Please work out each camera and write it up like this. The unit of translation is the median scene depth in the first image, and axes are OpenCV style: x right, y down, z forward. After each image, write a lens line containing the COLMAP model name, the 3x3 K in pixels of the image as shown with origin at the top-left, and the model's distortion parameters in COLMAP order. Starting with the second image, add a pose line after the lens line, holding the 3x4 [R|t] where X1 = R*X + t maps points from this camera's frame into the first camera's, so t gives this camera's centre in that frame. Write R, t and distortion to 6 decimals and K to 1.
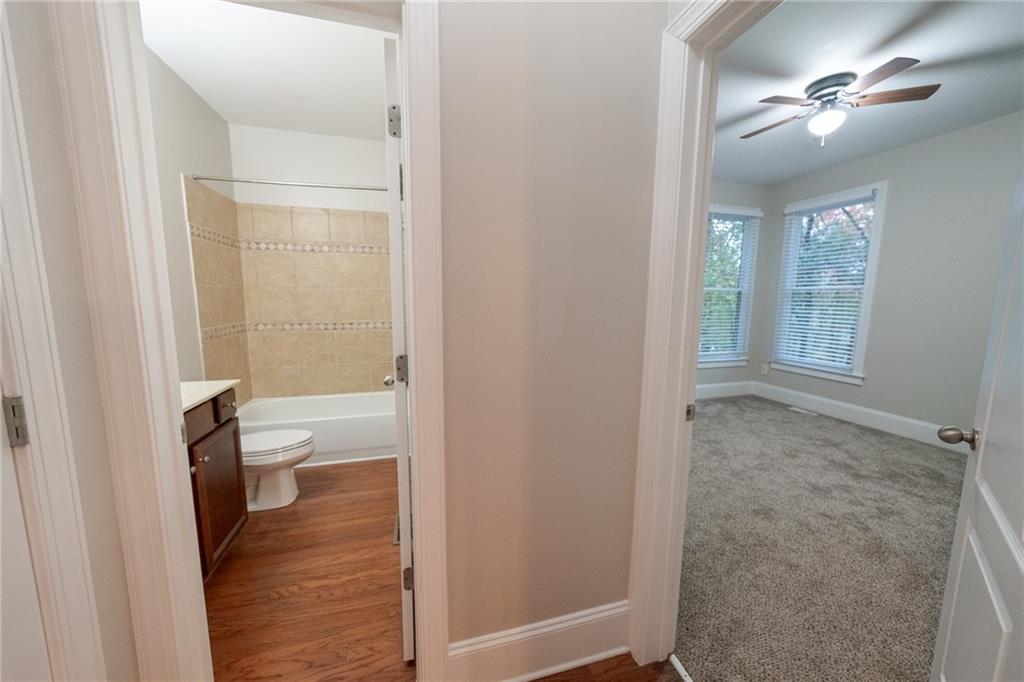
lens RADIAL K [[361.1, 0, 510.3], [0, 361.1, 346.7], [0, 0, 1]] dist [-0.010104, 0.002325]
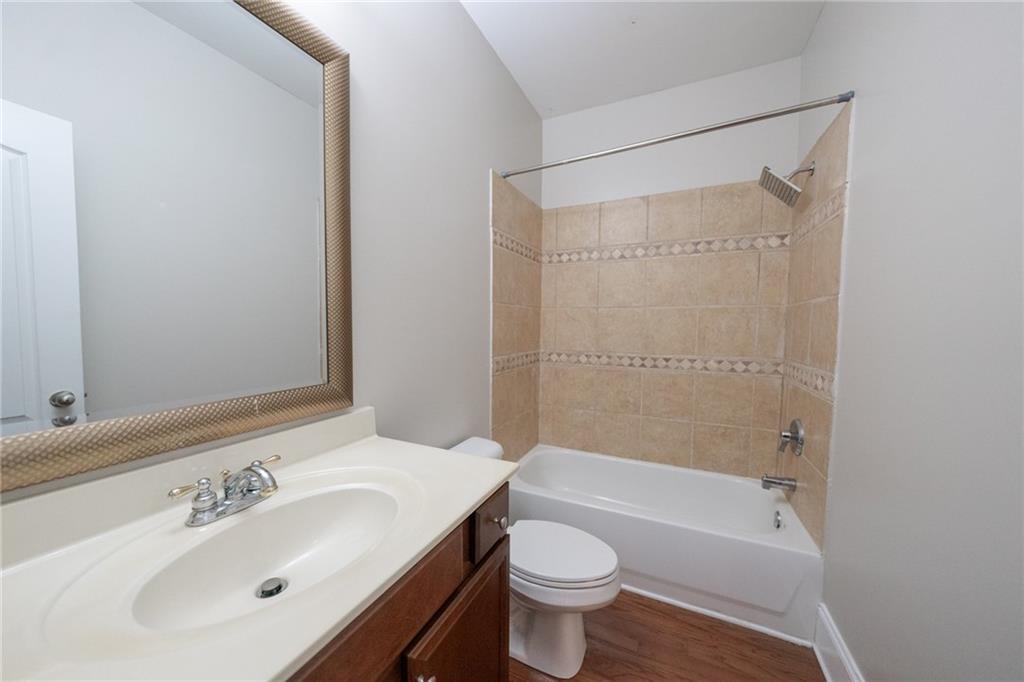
lens RADIAL K [[361.1, 0, 510.3], [0, 361.1, 346.7], [0, 0, 1]] dist [-0.010104, 0.002325]
pose [[0.751652, 0.038447, -0.658438, -0.238357], [-0.090862, 0.994817, -0.045636, -0.033149], [0.653271, 0.094129, 0.751250, 0.328285]]
